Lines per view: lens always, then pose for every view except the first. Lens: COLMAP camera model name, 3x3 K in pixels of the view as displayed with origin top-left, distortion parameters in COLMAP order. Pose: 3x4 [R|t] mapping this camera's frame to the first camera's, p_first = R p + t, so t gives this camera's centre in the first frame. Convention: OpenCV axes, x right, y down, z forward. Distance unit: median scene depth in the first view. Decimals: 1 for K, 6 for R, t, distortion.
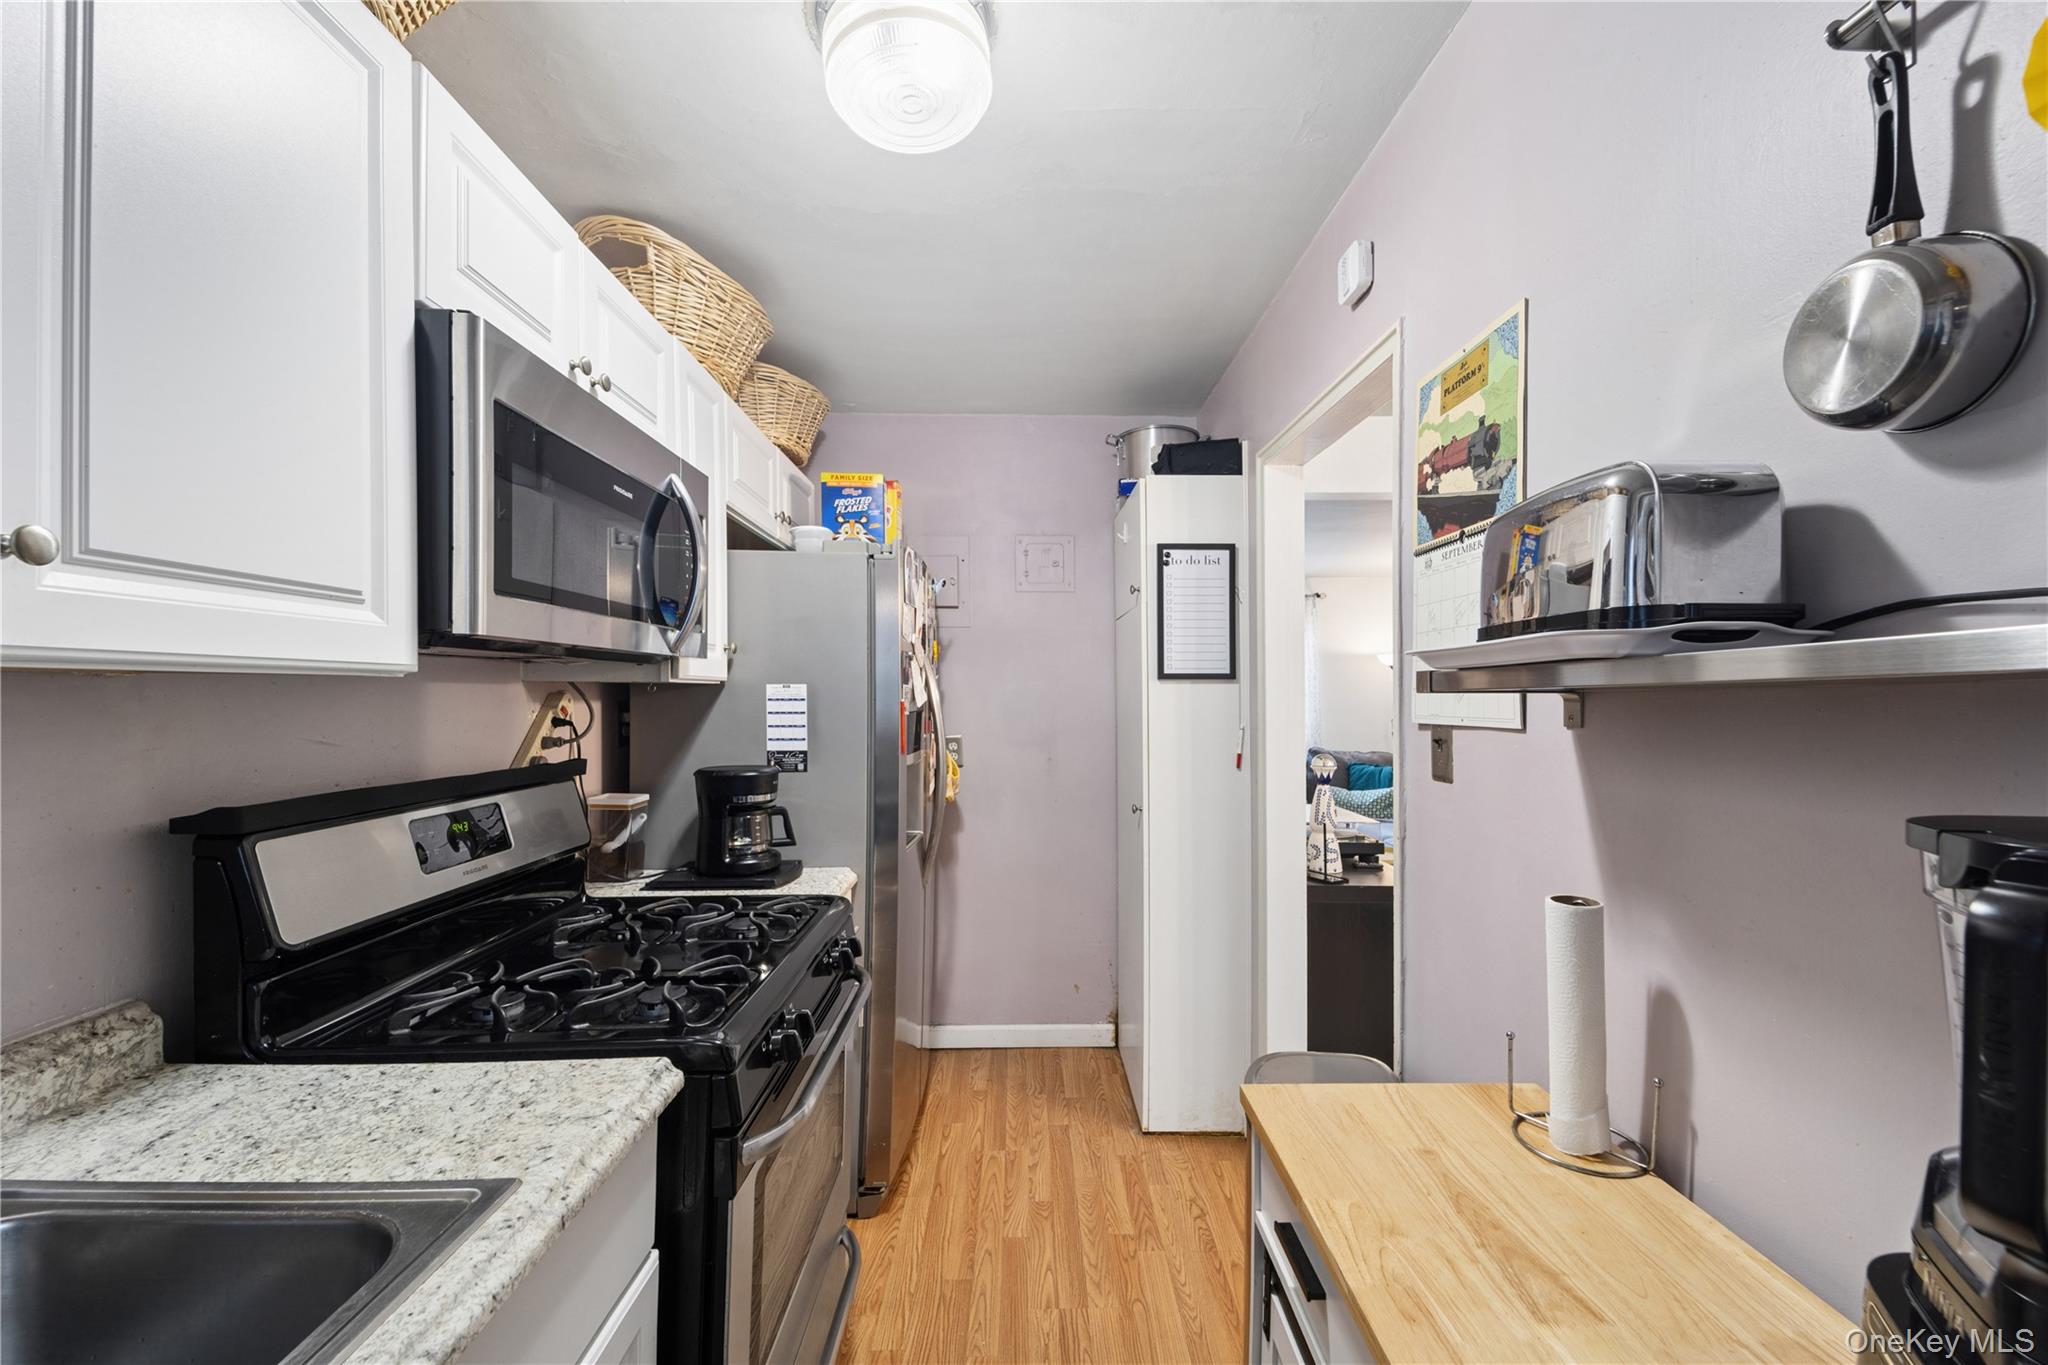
lens RADIAL K [[811.1, 0, 1024.0], [0, 811.1, 688.2], [0, 0, 1]] dist [0.000299, 0.000022]
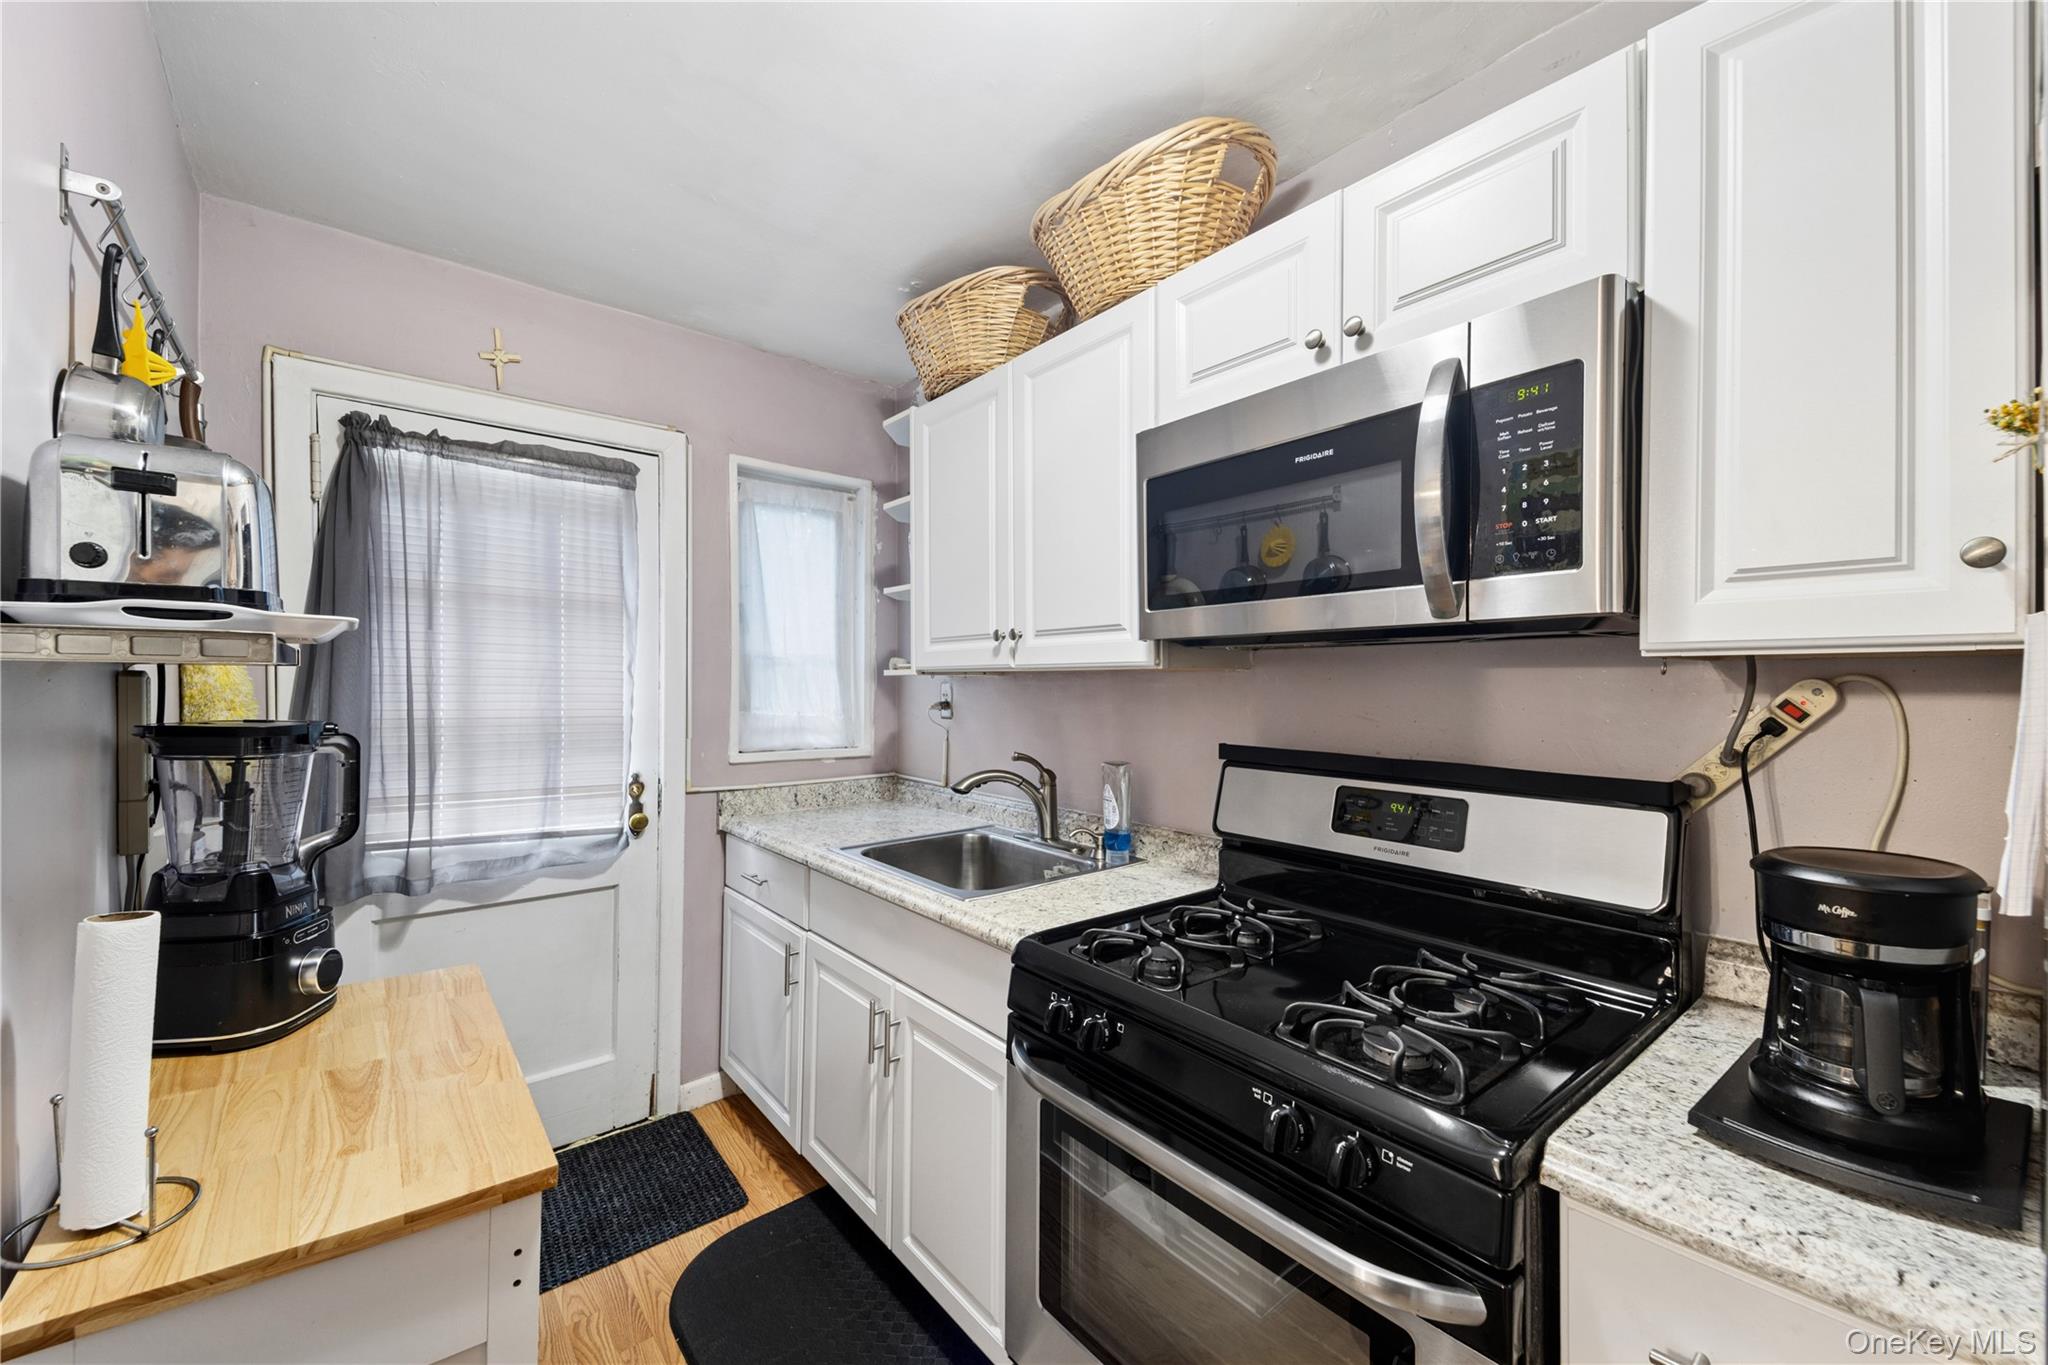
lens RADIAL K [[811.1, 0, 1056.4], [0, 811.1, 691.6], [0, 0, 1]] dist [0.000299, 0.000022]
pose [[-0.770894, -0.002739, -0.636958, 0.491686], [-0.002229, 0.999996, -0.001601, 0.039832], [0.636960, 0.000186, -0.770897, 2.405508]]
